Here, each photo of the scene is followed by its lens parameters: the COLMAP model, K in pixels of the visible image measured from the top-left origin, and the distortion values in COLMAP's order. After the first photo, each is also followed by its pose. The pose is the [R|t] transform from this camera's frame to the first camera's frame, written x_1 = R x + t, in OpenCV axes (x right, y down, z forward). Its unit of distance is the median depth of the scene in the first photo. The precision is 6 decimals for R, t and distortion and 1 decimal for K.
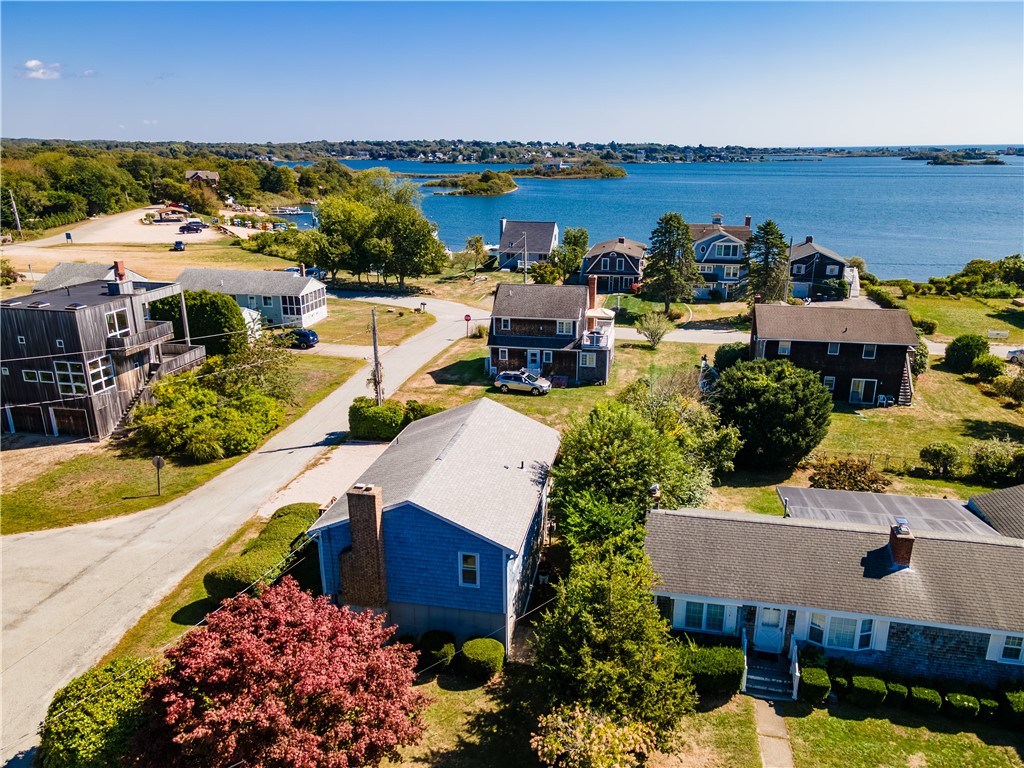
lens RADIAL K [[740.9, 0, 512.0], [0, 740.9, 384.0], [0, 0, 1]] dist [0.042991, 0.003077]
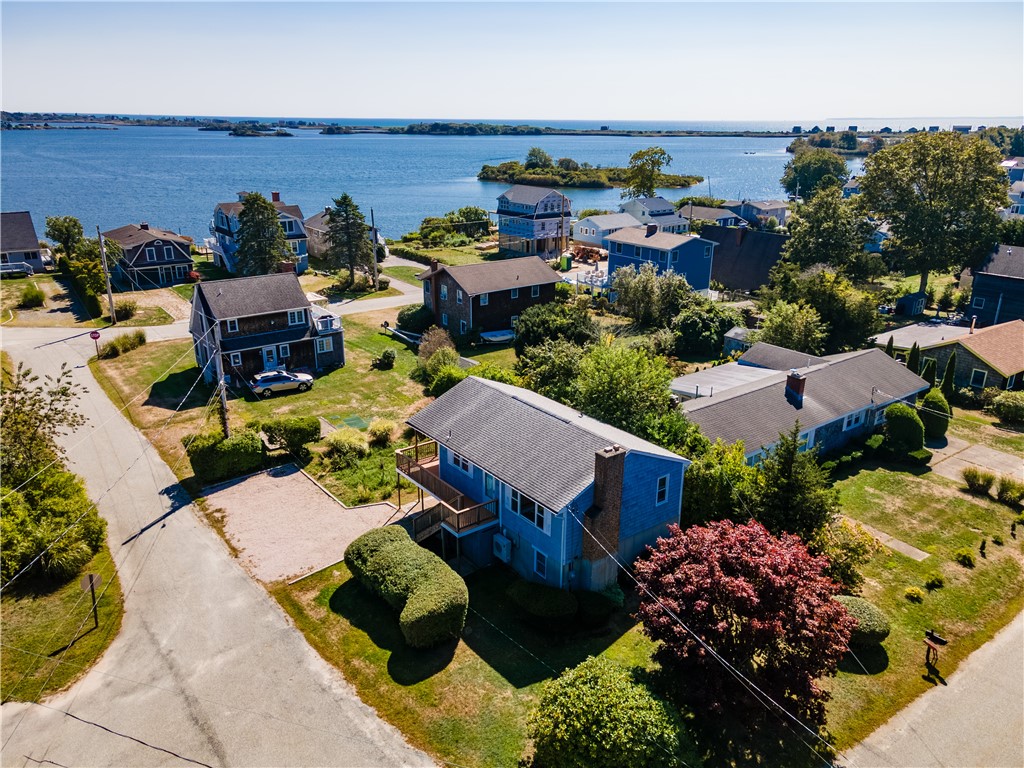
lens RADIAL K [[740.9, 0, 512.0], [0, 740.9, 384.0], [0, 0, 1]] dist [0.042991, 0.003077]
pose [[0.670693, -0.245117, 0.700063, -0.439397], [0.220014, 0.967085, 0.127827, -0.054371], [-0.708353, 0.068291, 0.702547, 0.130799]]
